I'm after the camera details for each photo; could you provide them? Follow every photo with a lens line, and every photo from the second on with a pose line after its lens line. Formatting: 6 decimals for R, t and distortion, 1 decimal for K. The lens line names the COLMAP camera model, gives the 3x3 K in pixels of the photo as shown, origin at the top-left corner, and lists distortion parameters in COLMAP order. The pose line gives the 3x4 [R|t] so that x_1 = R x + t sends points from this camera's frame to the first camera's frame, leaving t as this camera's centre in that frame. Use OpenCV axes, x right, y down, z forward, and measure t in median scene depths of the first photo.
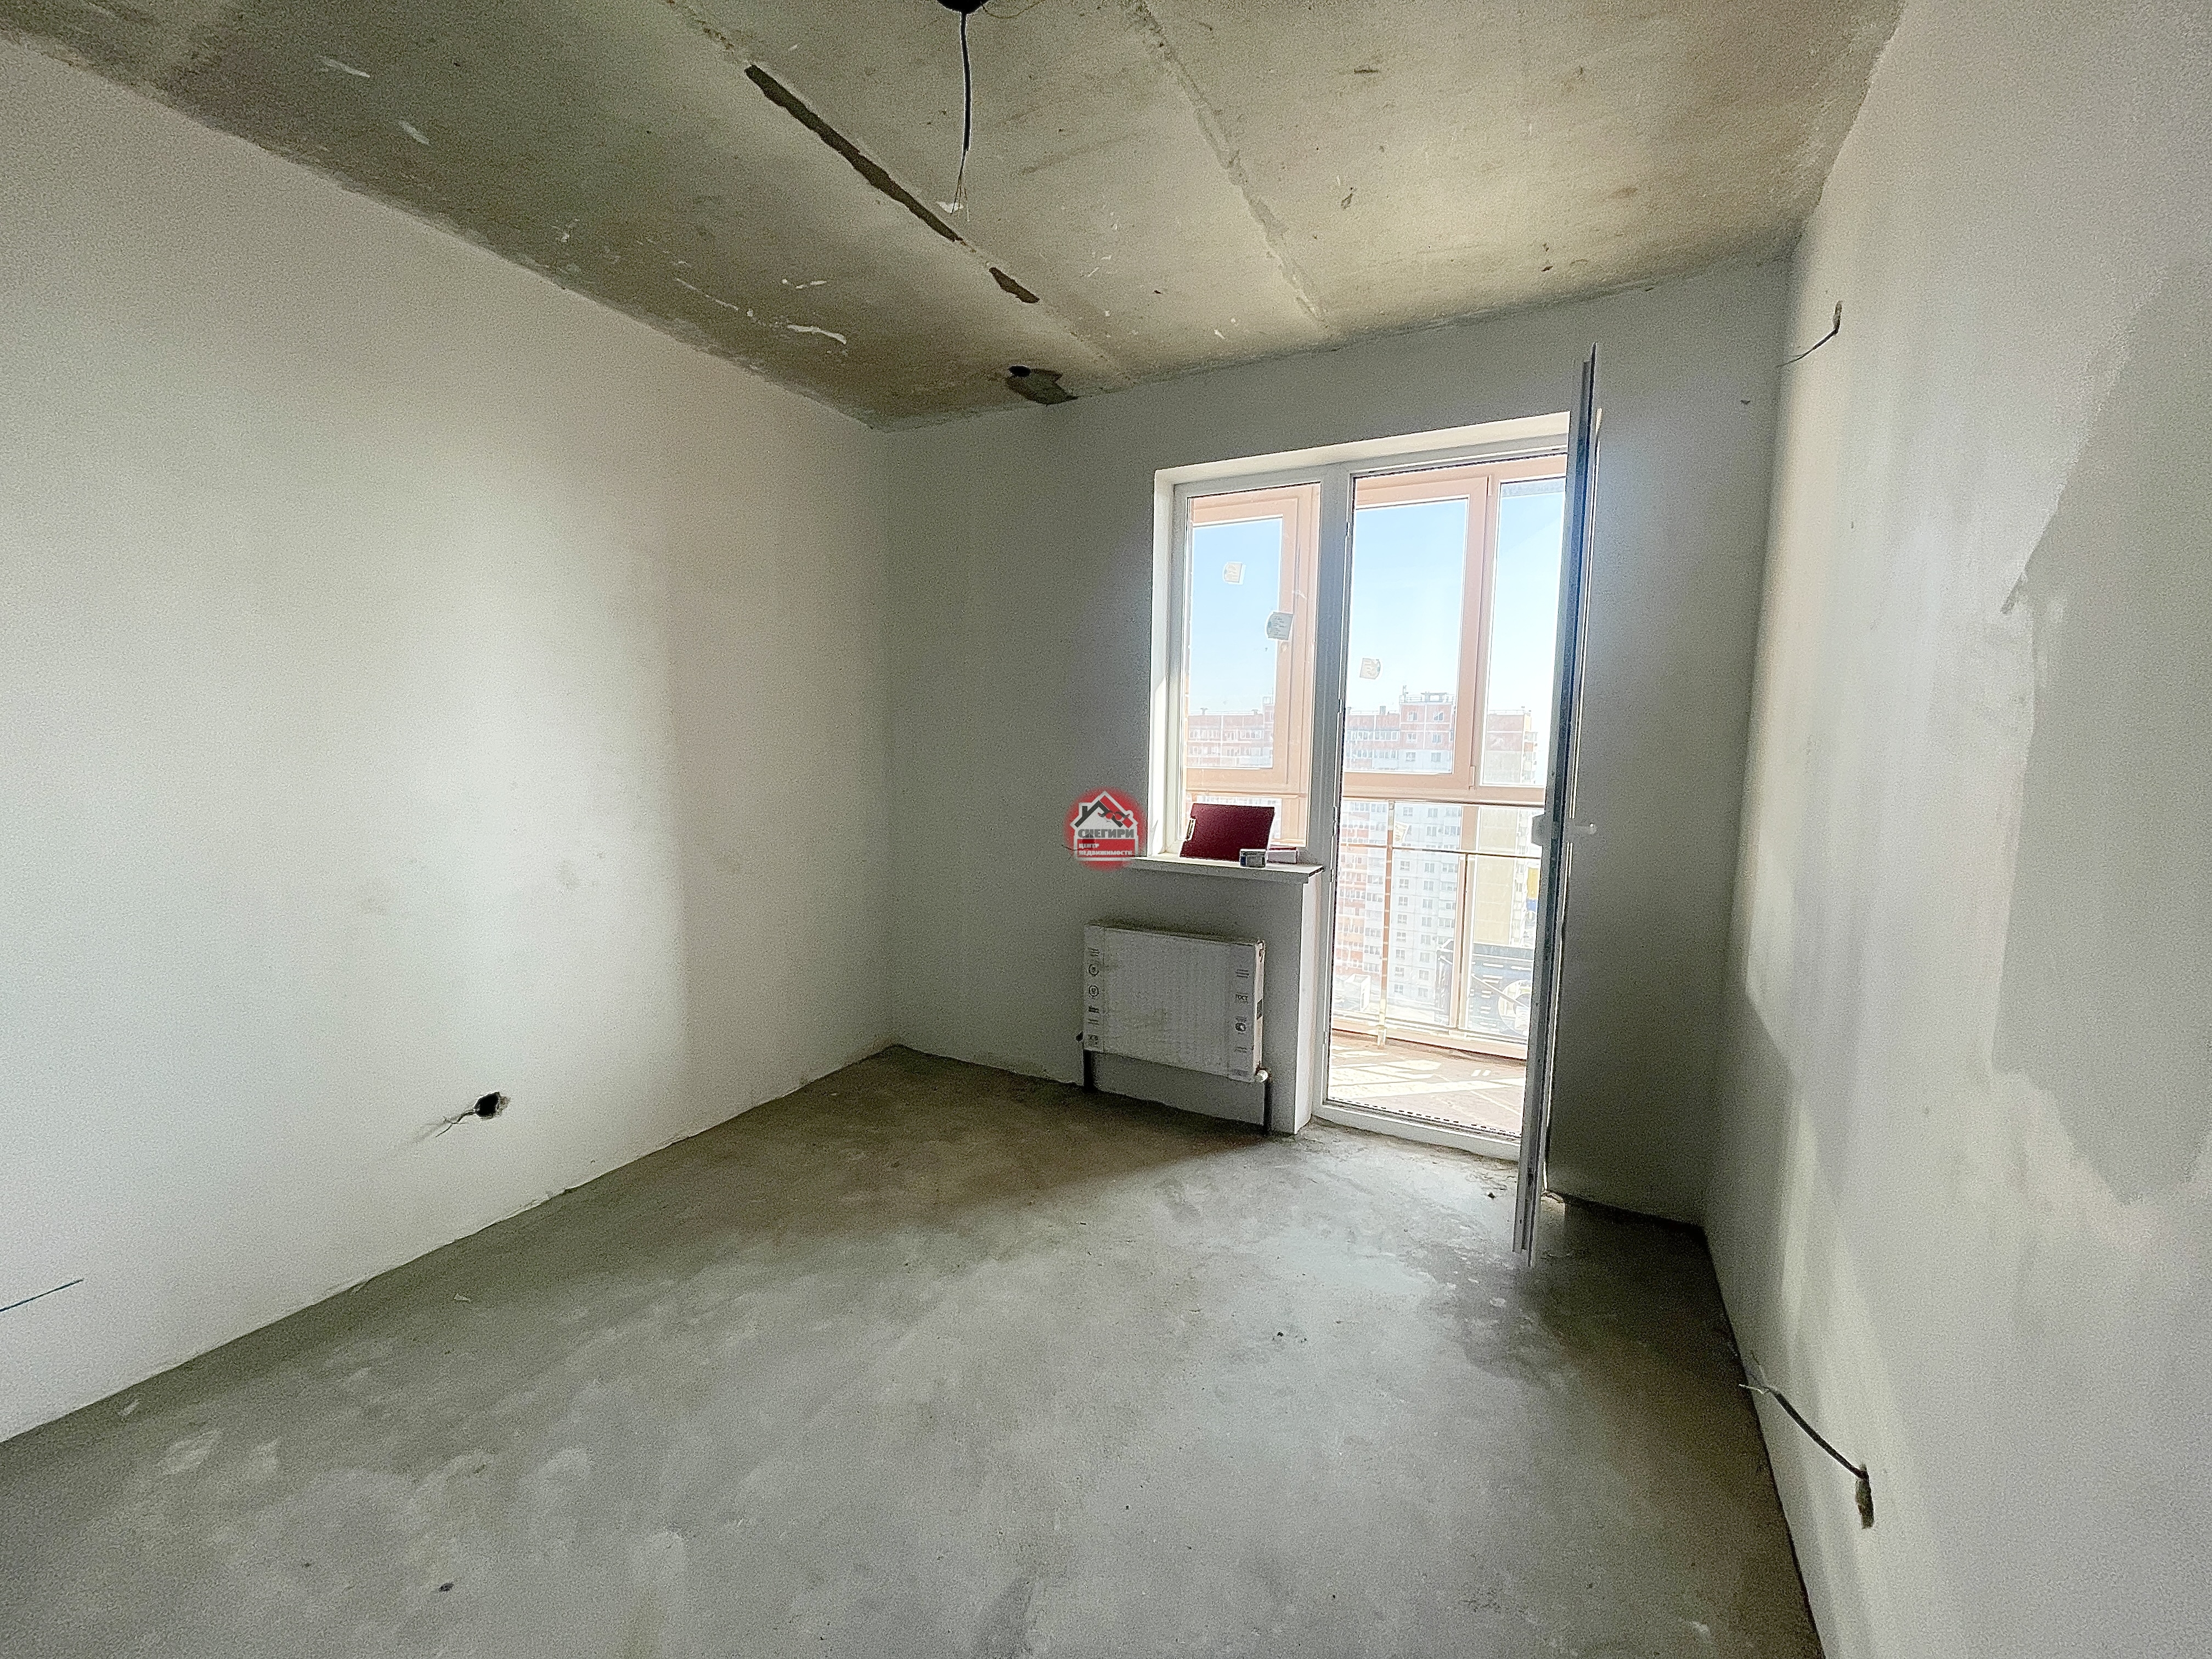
lens RADIAL K [[892.2, 0, 1094.6], [0, 892.2, 844.8], [0, 0, 1]] dist [0.002768, -0.000790]
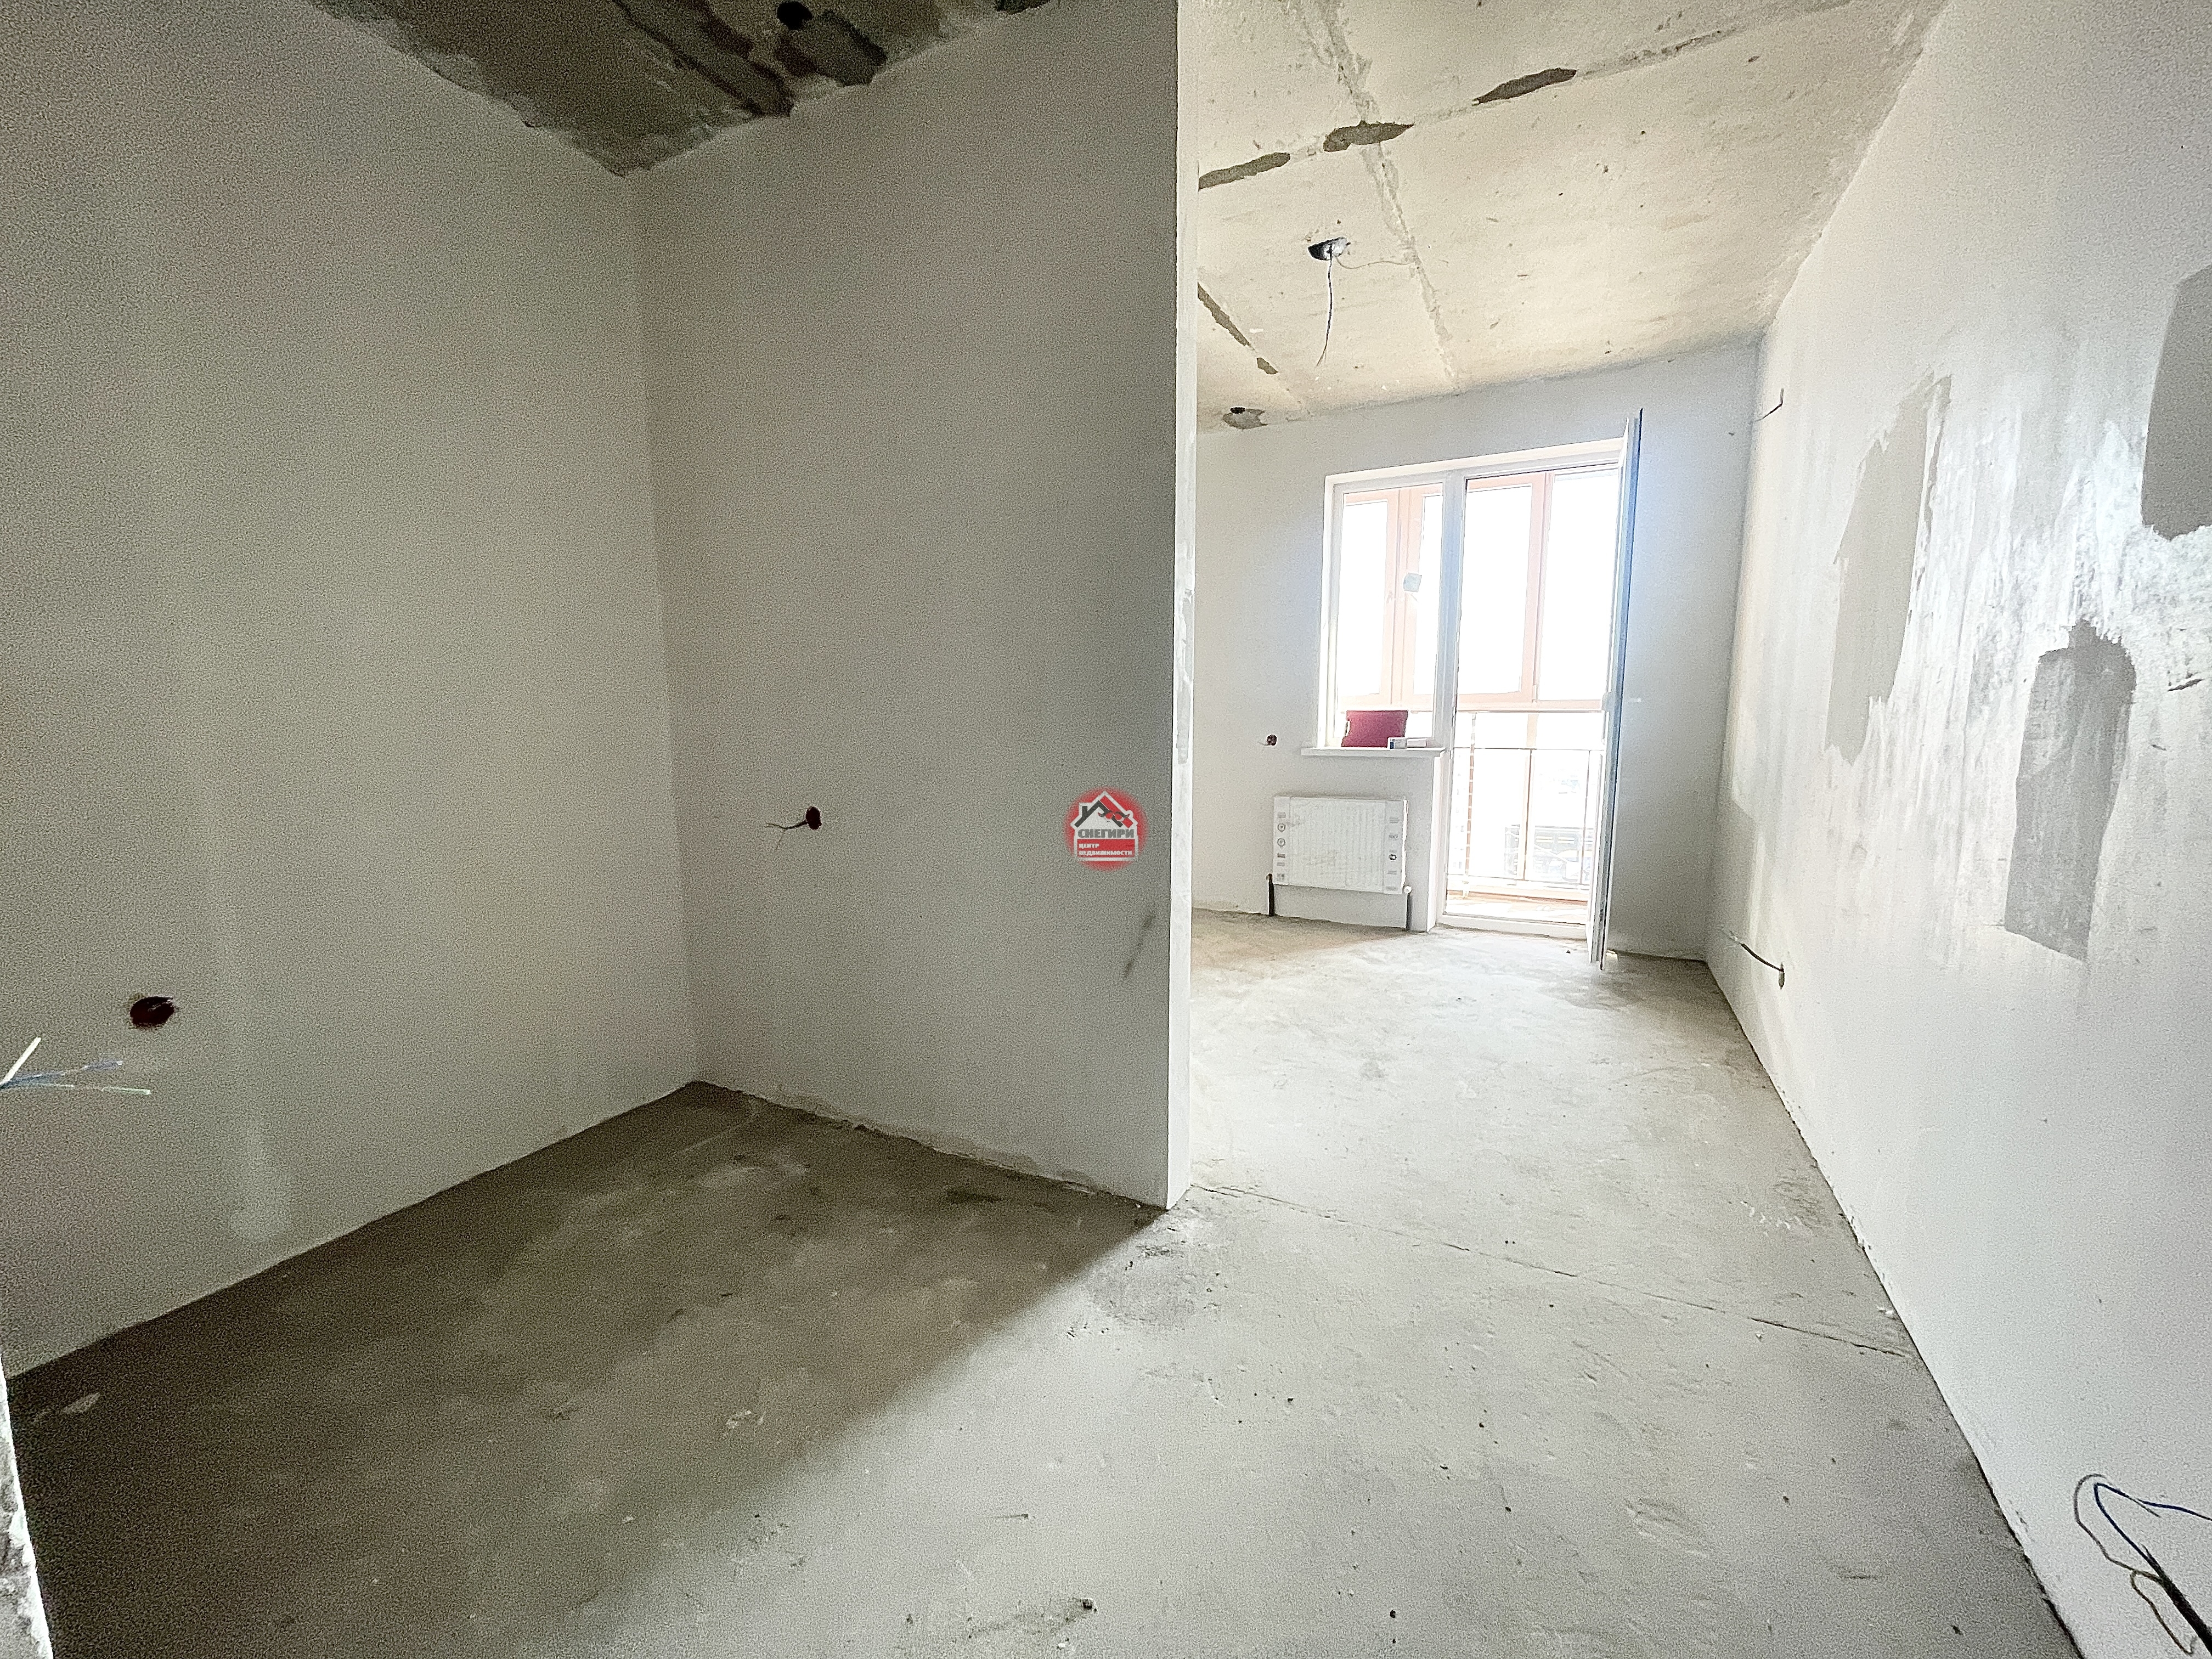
lens RADIAL K [[892.2, 0, 1099.2], [0, 892.2, 840.2], [0, 0, 1]] dist [0.002768, -0.000790]
pose [[0.999764, -0.020766, 0.006368, -0.332435], [0.020571, 0.999357, 0.029361, 0.123135], [-0.006973, -0.029223, 0.999549, -0.474494]]
